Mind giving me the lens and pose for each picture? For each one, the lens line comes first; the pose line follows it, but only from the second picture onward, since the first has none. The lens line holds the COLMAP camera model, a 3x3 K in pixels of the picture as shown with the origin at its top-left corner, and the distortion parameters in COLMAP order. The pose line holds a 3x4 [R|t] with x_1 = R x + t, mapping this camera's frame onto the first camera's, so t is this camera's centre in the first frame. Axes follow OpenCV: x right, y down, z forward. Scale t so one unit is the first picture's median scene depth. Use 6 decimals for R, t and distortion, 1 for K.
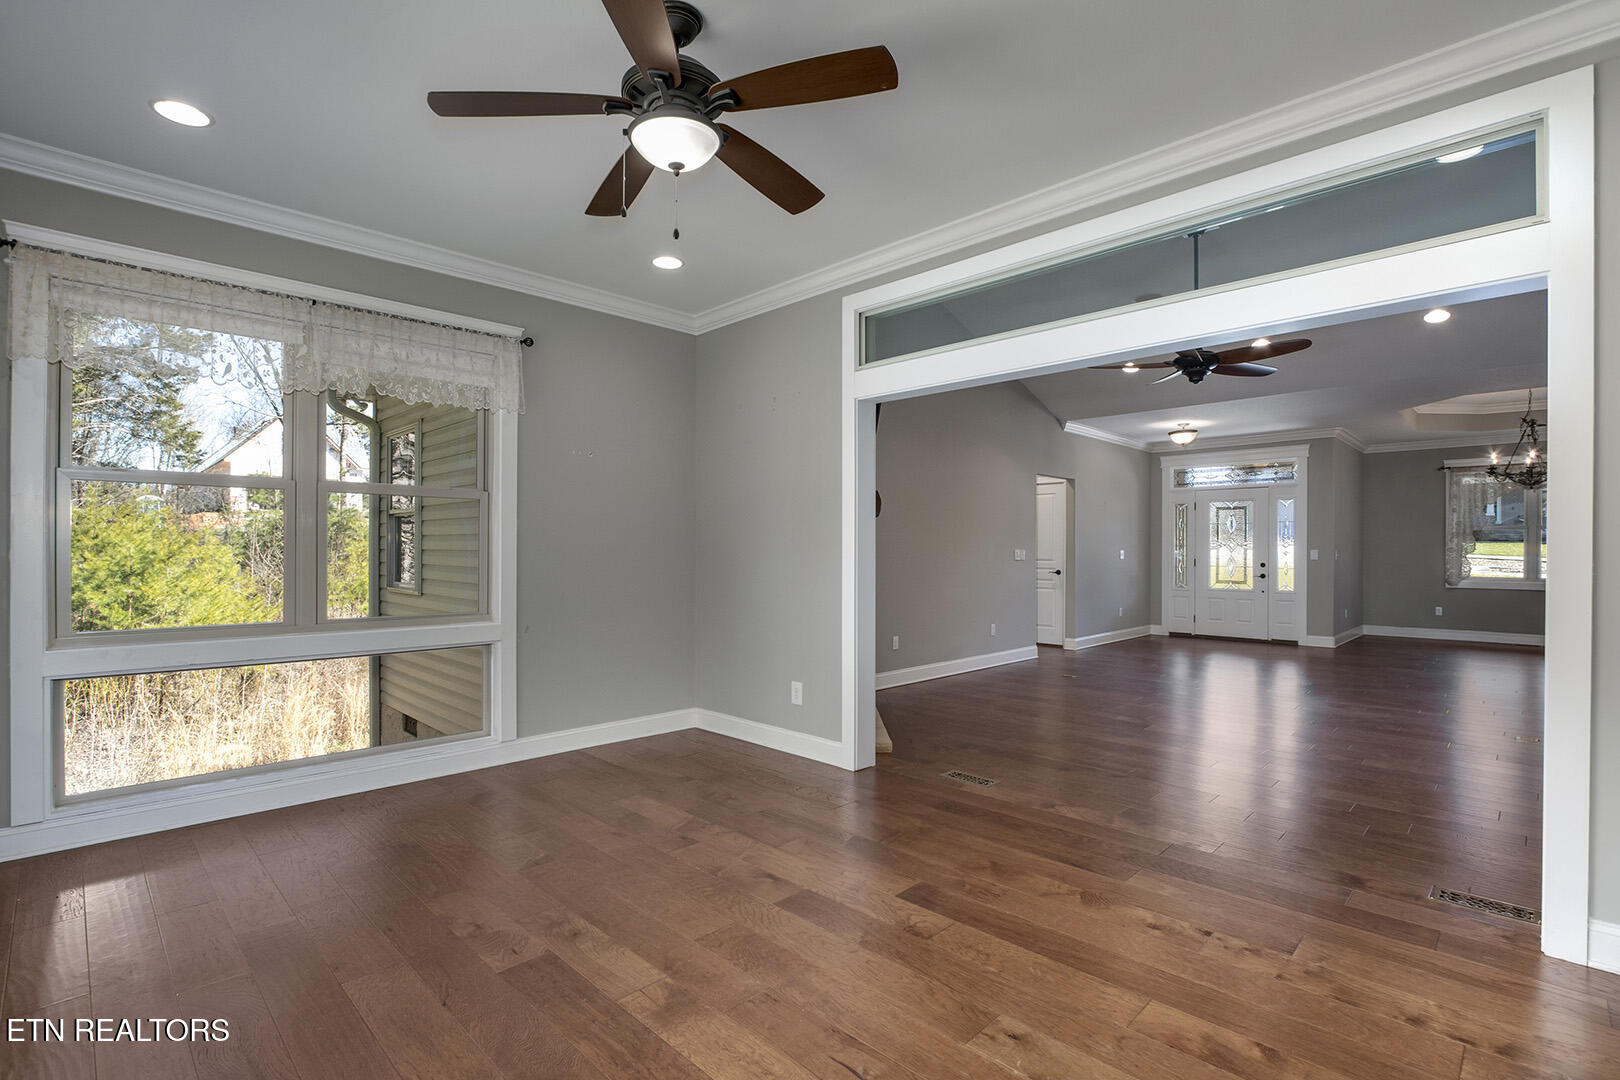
lens RADIAL K [[750.4, 0, 812.1], [0, 750.4, 553.0], [0, 0, 1]] dist [-0.025678, 0.006218]
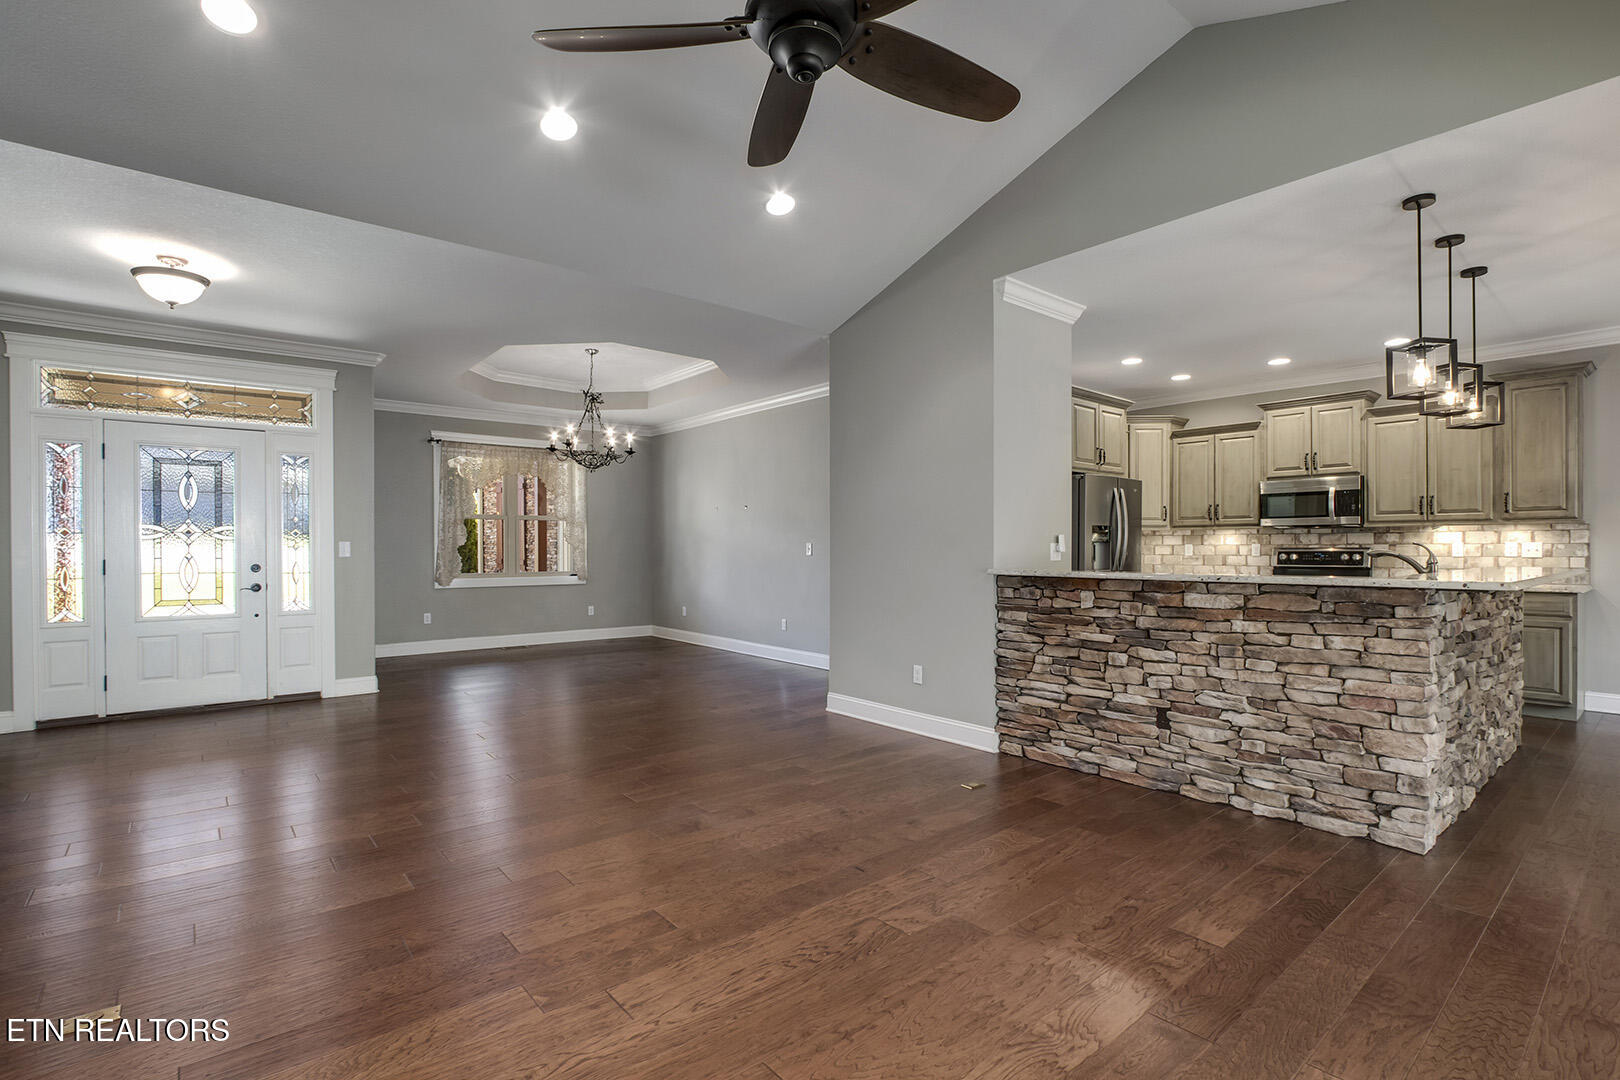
lens RADIAL K [[757.4, 0, 811.4], [0, 757.4, 552.2], [0, 0, 1]] dist [-0.027612, 0.006056]
pose [[0.093279, -0.011645, 0.995572, 0.095709], [0.004259, 0.999927, 0.011297, -0.000678], [-0.995631, 0.003187, 0.093322, 0.622248]]
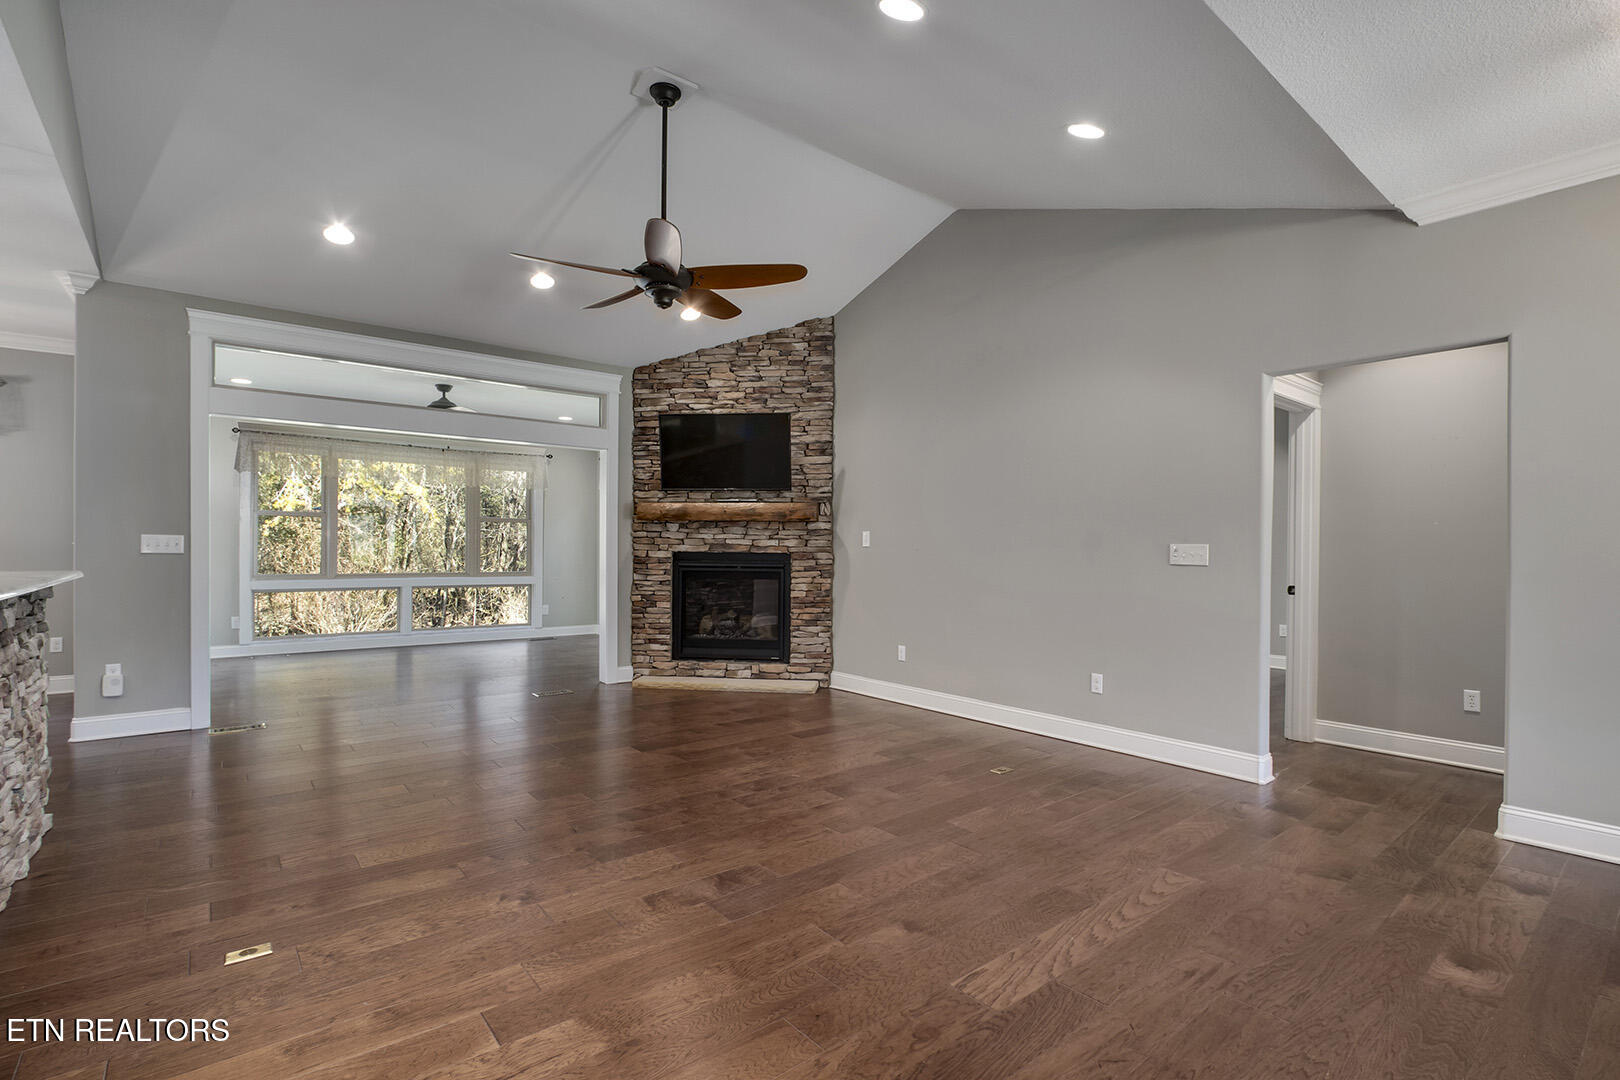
lens RADIAL K [[757.4, 0, 811.4], [0, 757.4, 552.2], [0, 0, 1]] dist [-0.027612, 0.006056]
pose [[-0.106356, -0.000485, -0.994328, 0.786285], [-0.010240, 0.999947, 0.000608, 0.003442], [0.994275, 0.010247, -0.106355, 0.787666]]
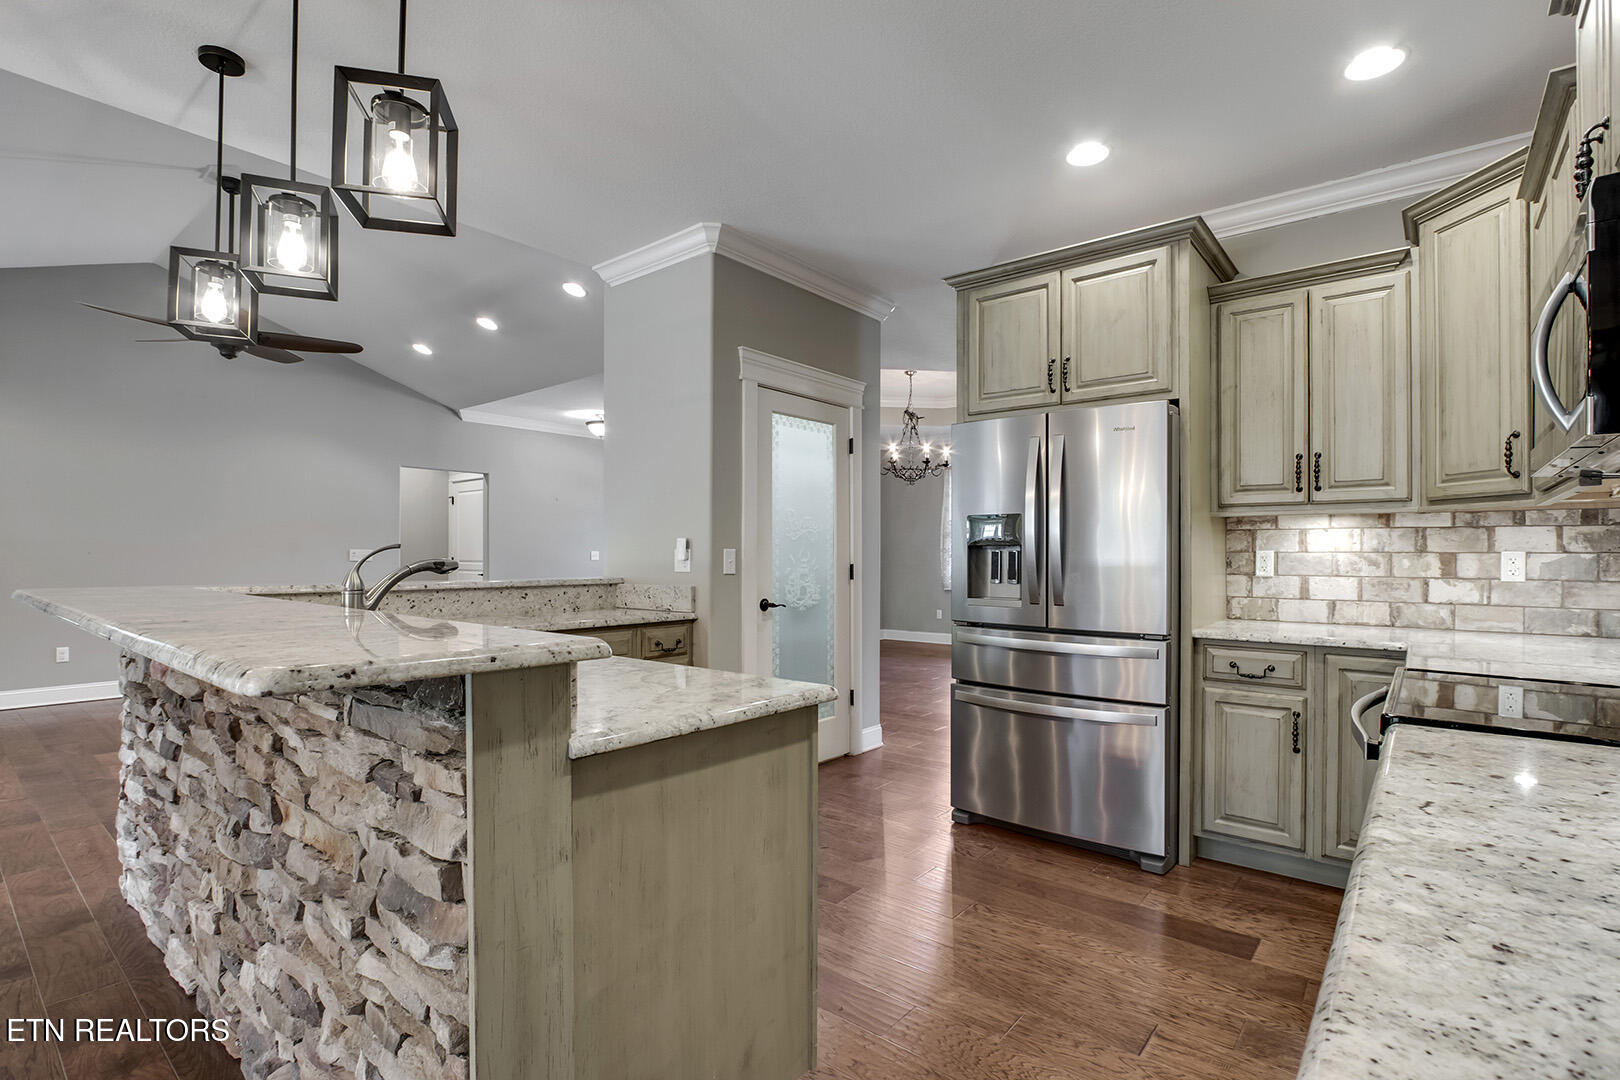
lens RADIAL K [[765.6, 0, 807.6], [0, 765.6, 551.4], [0, 0, 1]] dist [-0.026442, 0.005746]
pose [[0.995585, 0.000030, 0.093869, 0.717196], [0.000609, 0.999977, -0.006776, 0.004320], [-0.093867, 0.006803, 0.995561, 0.033575]]
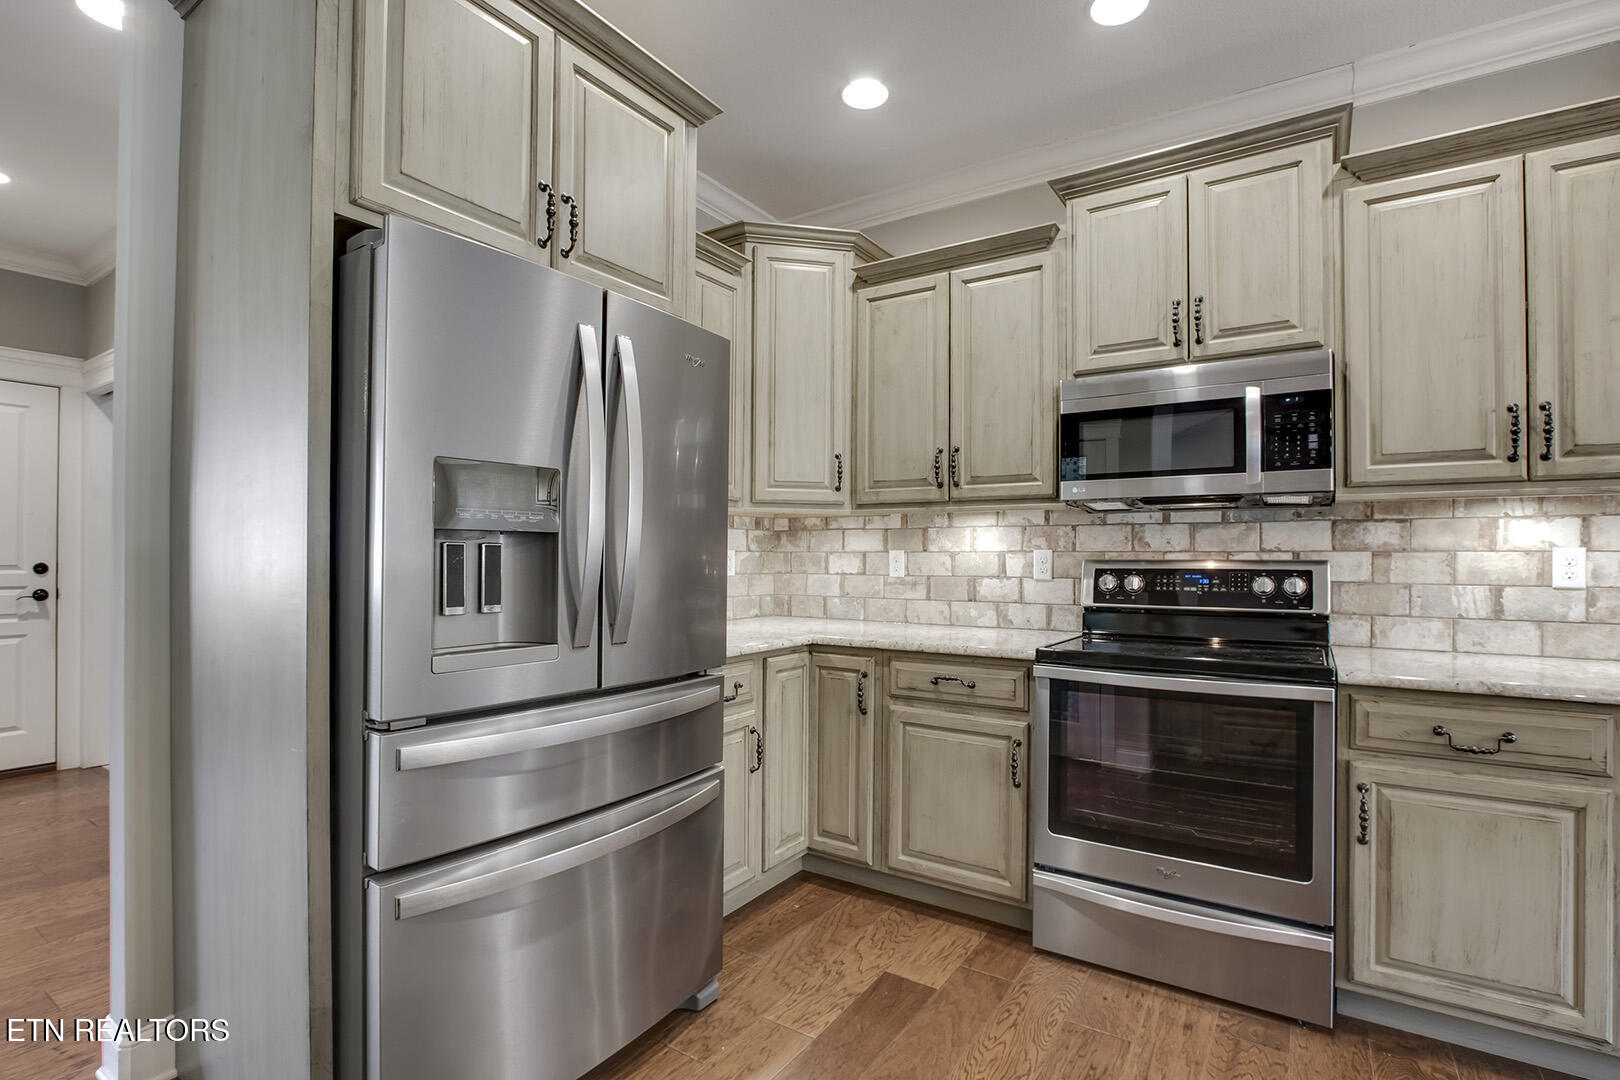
lens RADIAL K [[757.4, 0, 811.4], [0, 757.4, 552.2], [0, 0, 1]] dist [-0.027612, 0.006056]
pose [[-0.200061, -0.000488, 0.979783, 0.664148], [-0.003096, 0.999995, -0.000134, 0.003222], [-0.979779, -0.003060, -0.200062, 0.376416]]
